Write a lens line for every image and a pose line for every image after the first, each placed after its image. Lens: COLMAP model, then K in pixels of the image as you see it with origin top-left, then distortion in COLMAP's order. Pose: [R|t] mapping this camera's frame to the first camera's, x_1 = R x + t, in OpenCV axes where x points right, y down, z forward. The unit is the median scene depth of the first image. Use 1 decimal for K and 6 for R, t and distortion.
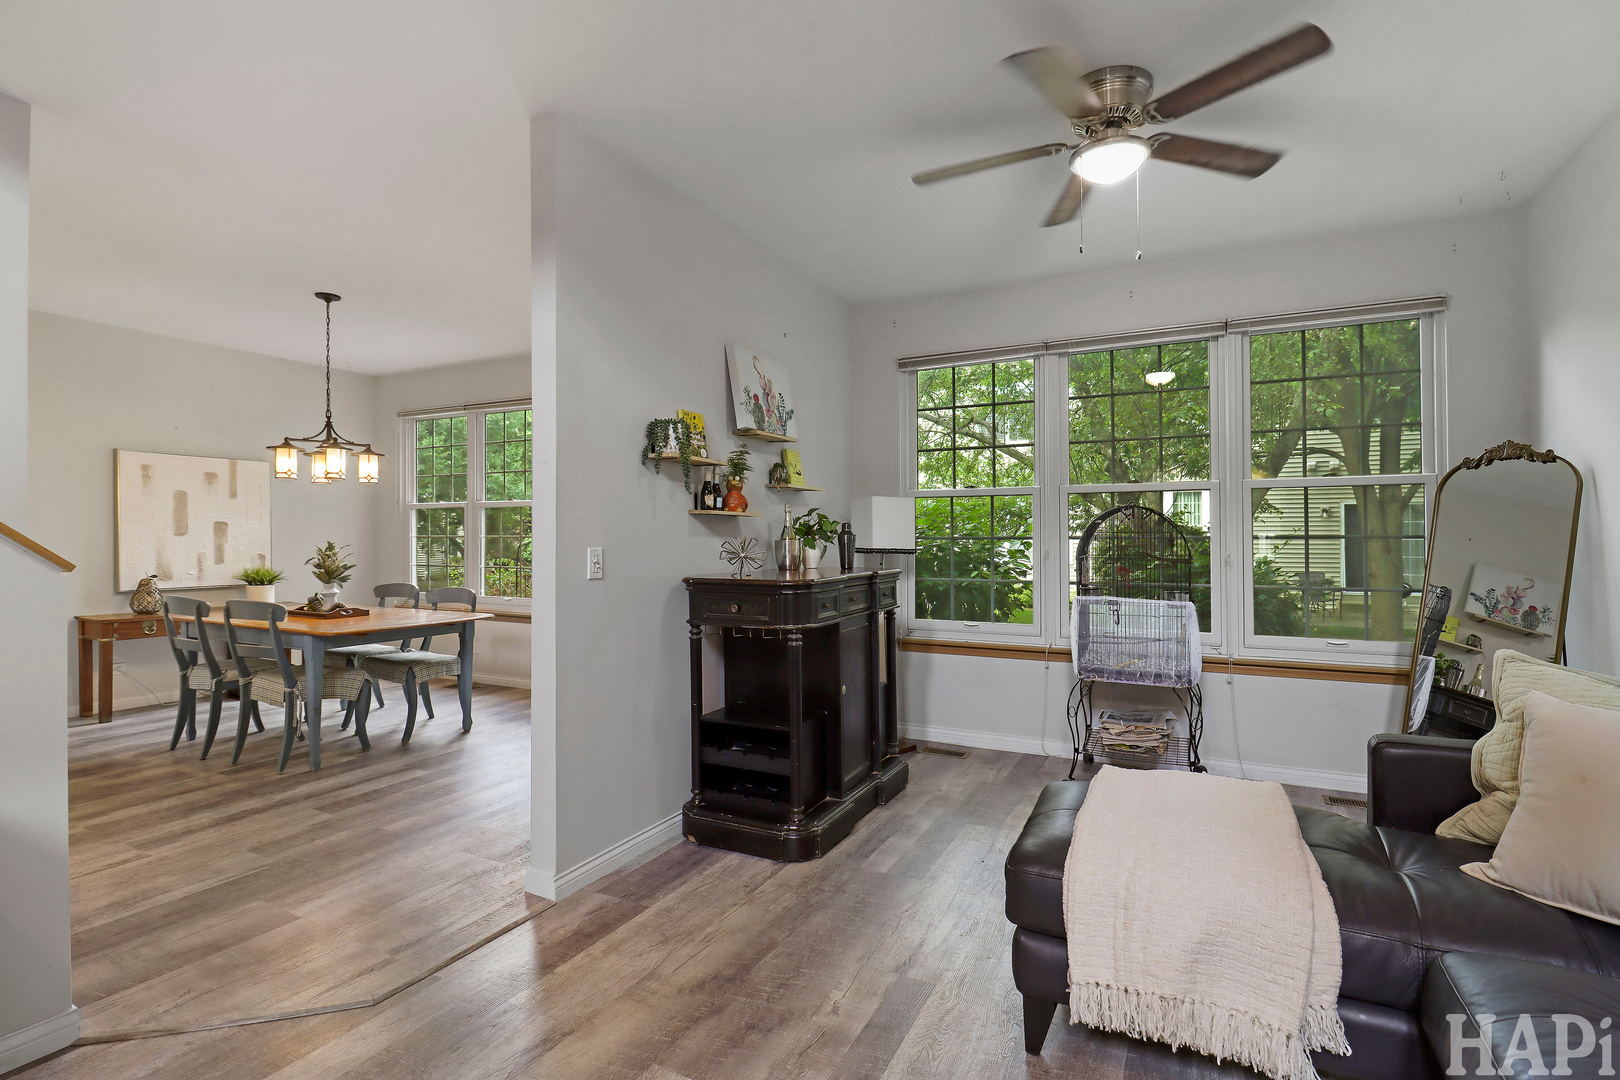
lens RADIAL K [[764.3, 0, 809.4], [0, 764.3, 545.8], [0, 0, 1]] dist [-0.009029, -0.009601]
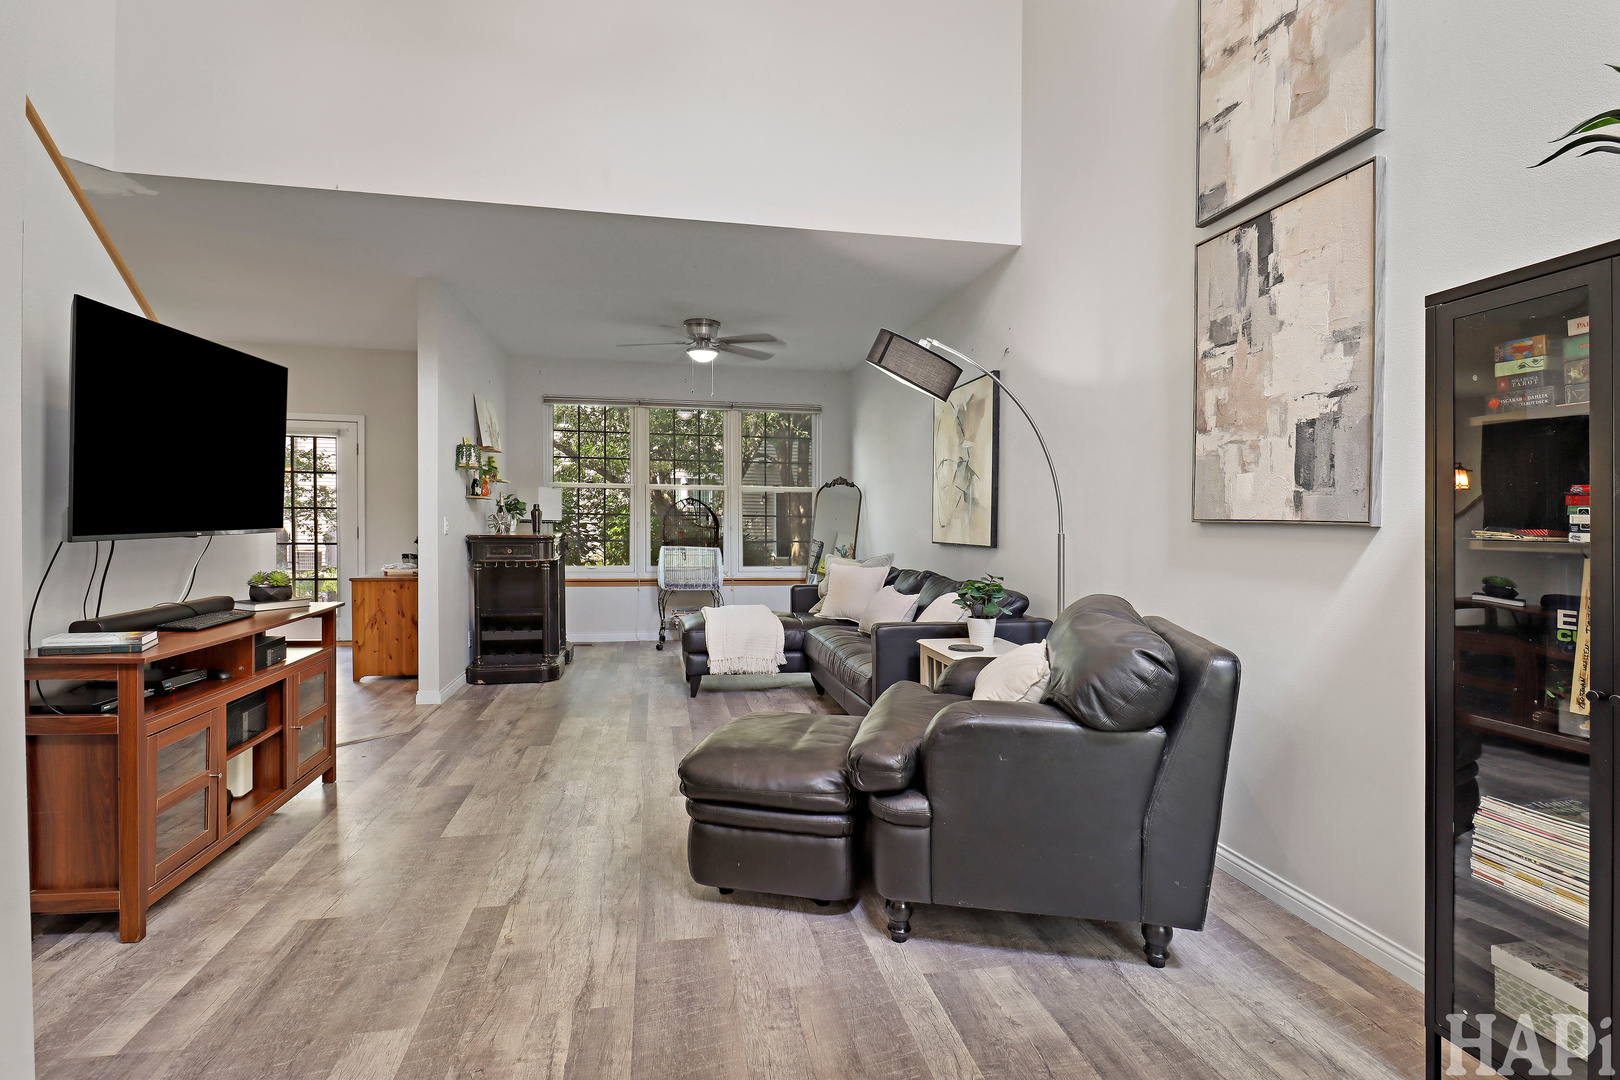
lens RADIAL K [[788.6, 0, 826.0], [0, 788.6, 525.0], [0, 0, 1]] dist [-0.028492, -0.001079]
pose [[0.779635, 0.004632, 0.626217, -0.805298], [-0.005978, 0.999982, 0.000046, 0.017089], [-0.626205, -0.003779, 0.779649, -1.103427]]
